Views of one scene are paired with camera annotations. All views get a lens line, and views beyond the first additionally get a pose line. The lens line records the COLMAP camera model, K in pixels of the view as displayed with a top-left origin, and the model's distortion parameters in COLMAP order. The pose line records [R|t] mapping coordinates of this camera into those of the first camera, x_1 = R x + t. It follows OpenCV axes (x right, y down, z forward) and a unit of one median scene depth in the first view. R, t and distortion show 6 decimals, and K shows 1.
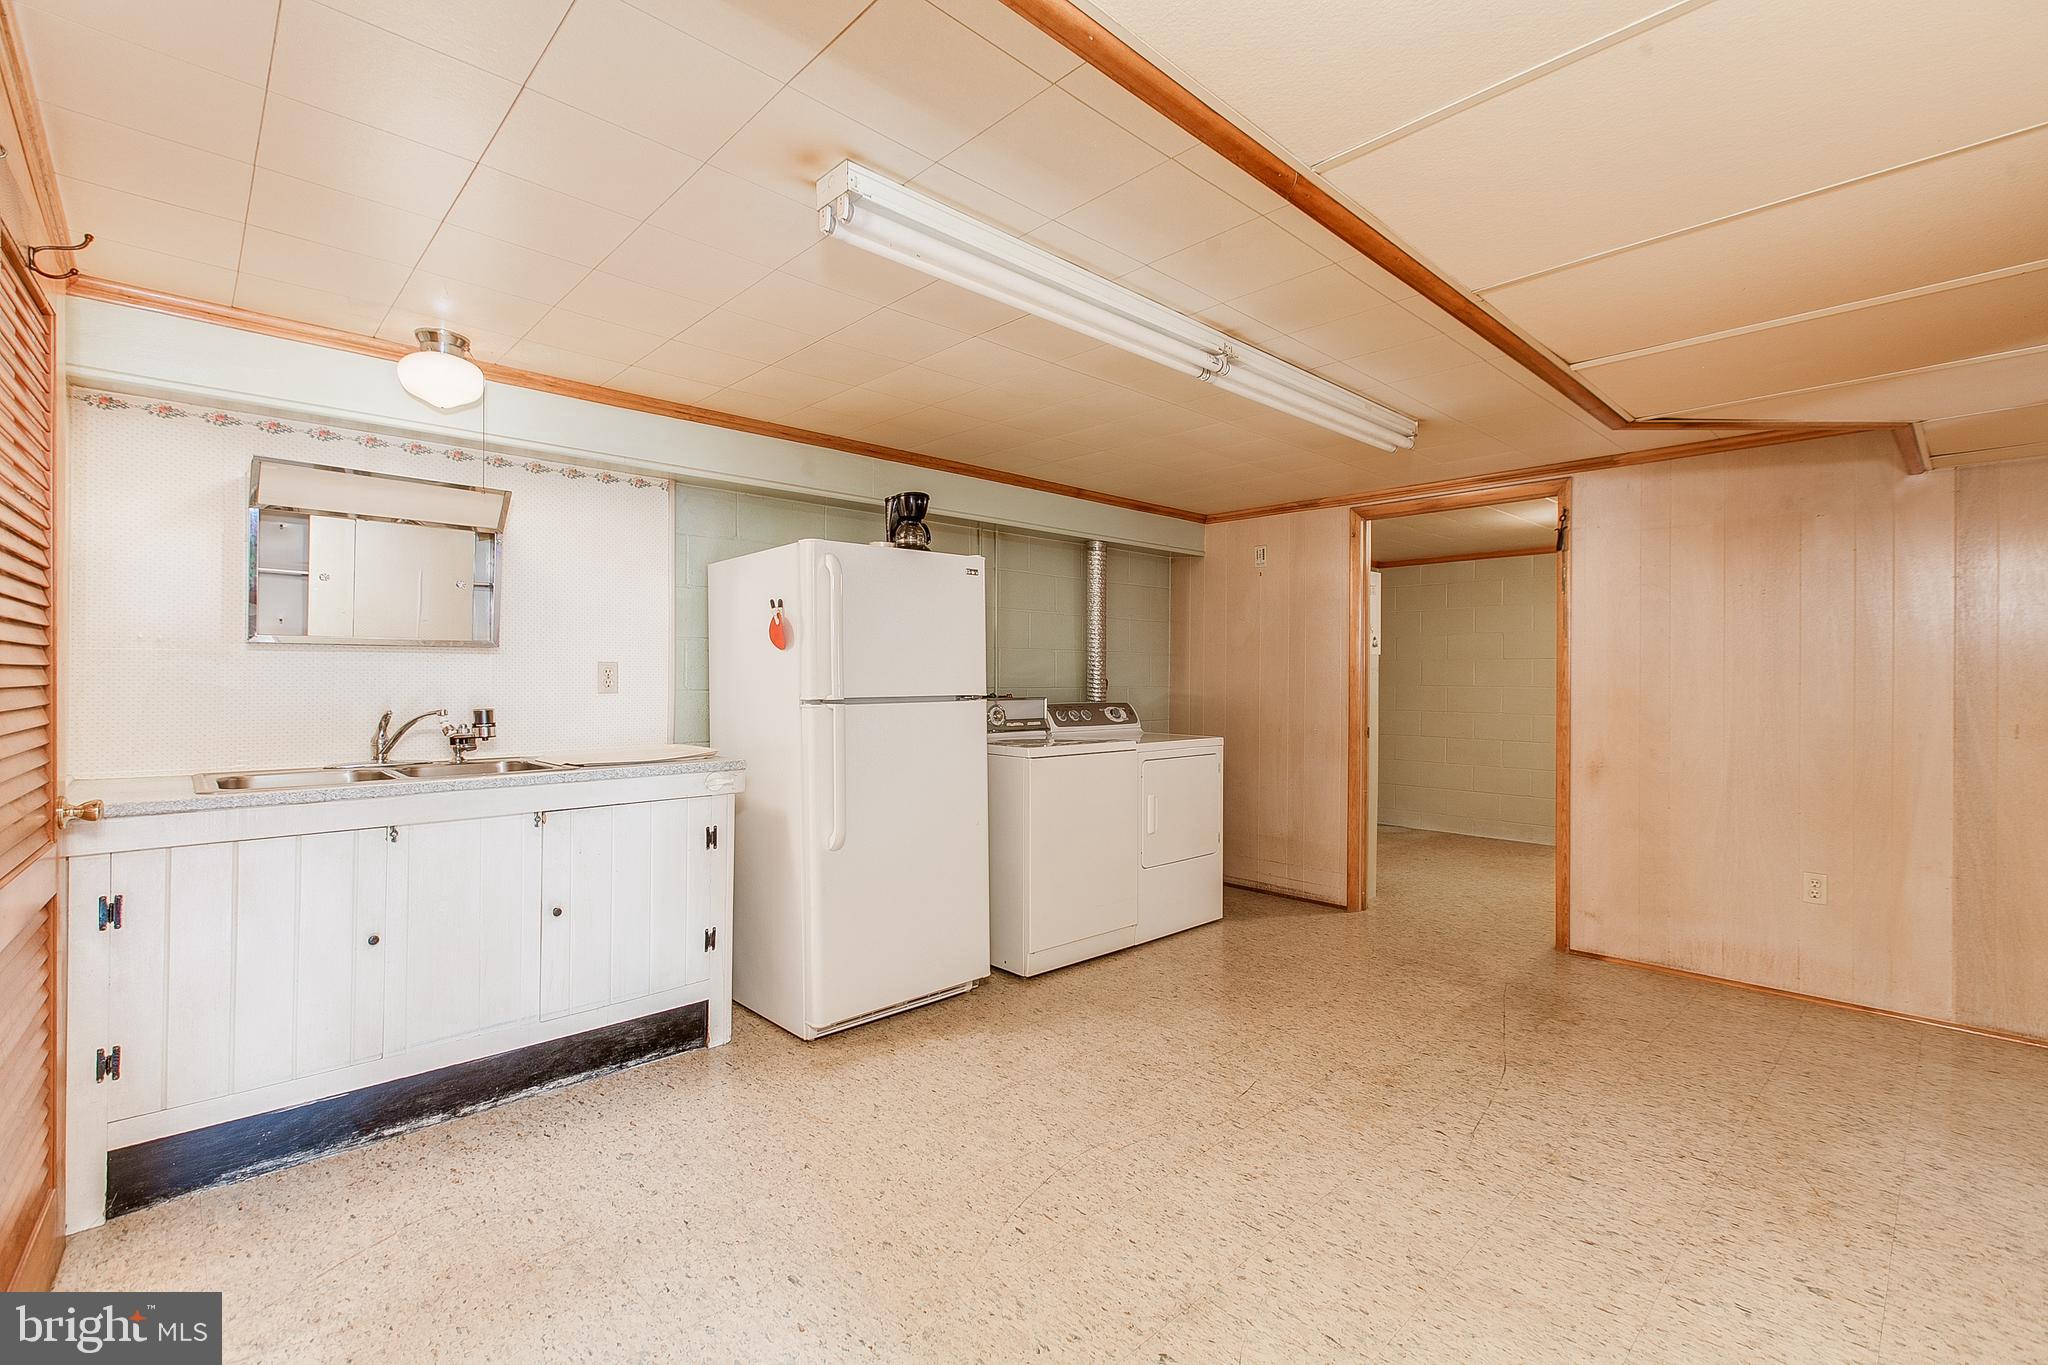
lens RADIAL K [[905.9, 0, 1018.0], [0, 905.9, 676.7], [0, 0, 1]] dist [-0.001045, -0.000828]
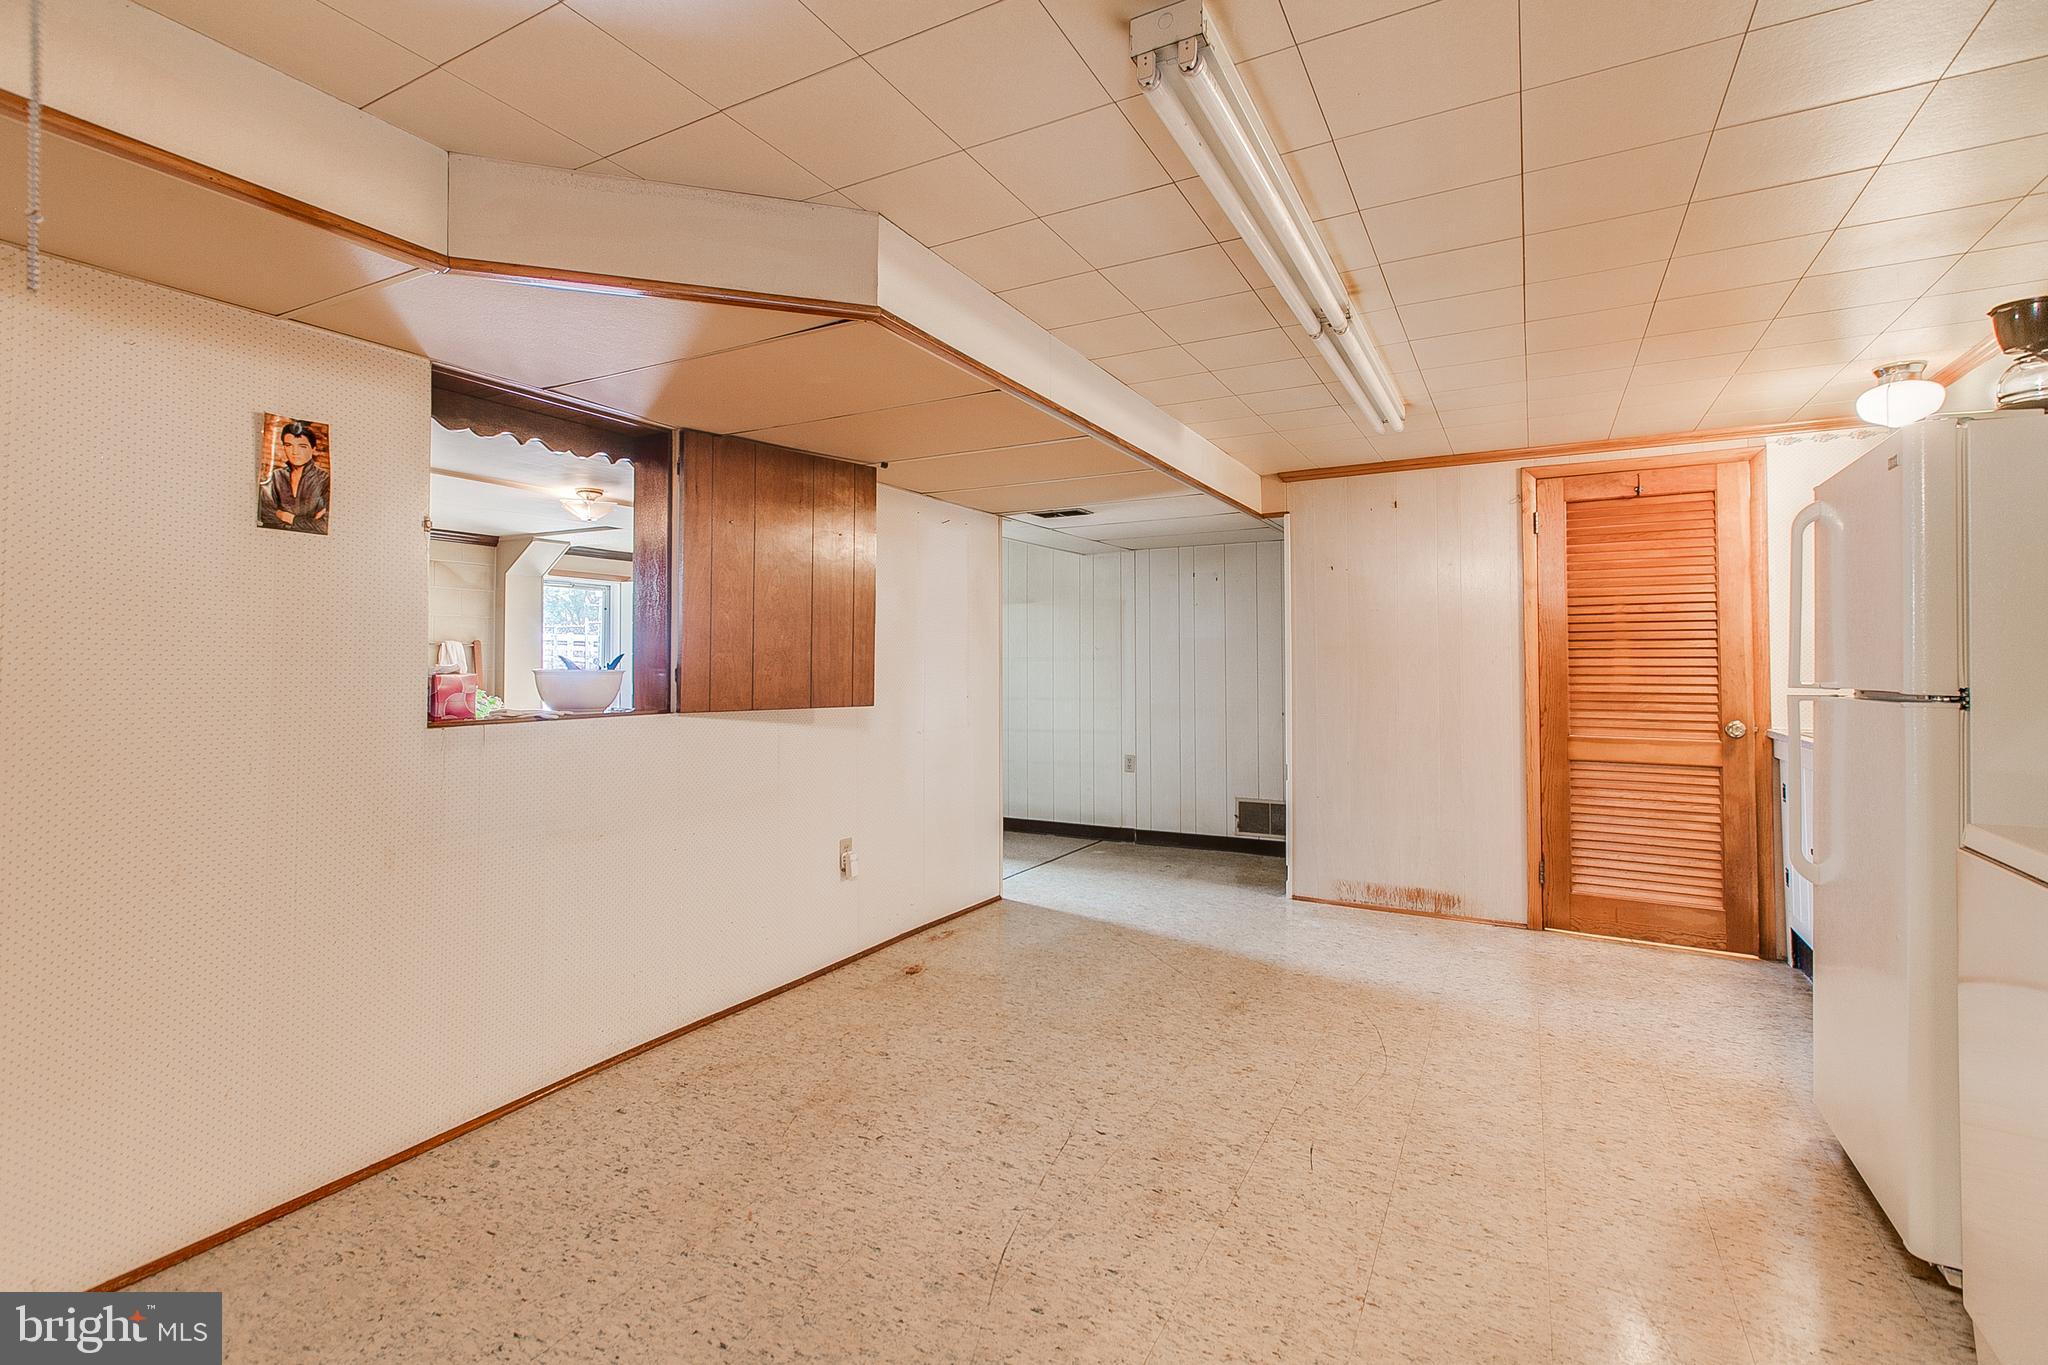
lens RADIAL K [[923.0, 0, 1024.0], [0, 923.0, 682.5], [0, 0, 1]] dist [0.002536, 0.000512]
pose [[-0.949378, 0.003446, -0.314119, 0.882247], [-0.002922, 0.999800, 0.019798, 0.007159], [0.314124, 0.019714, -0.949177, 1.965727]]
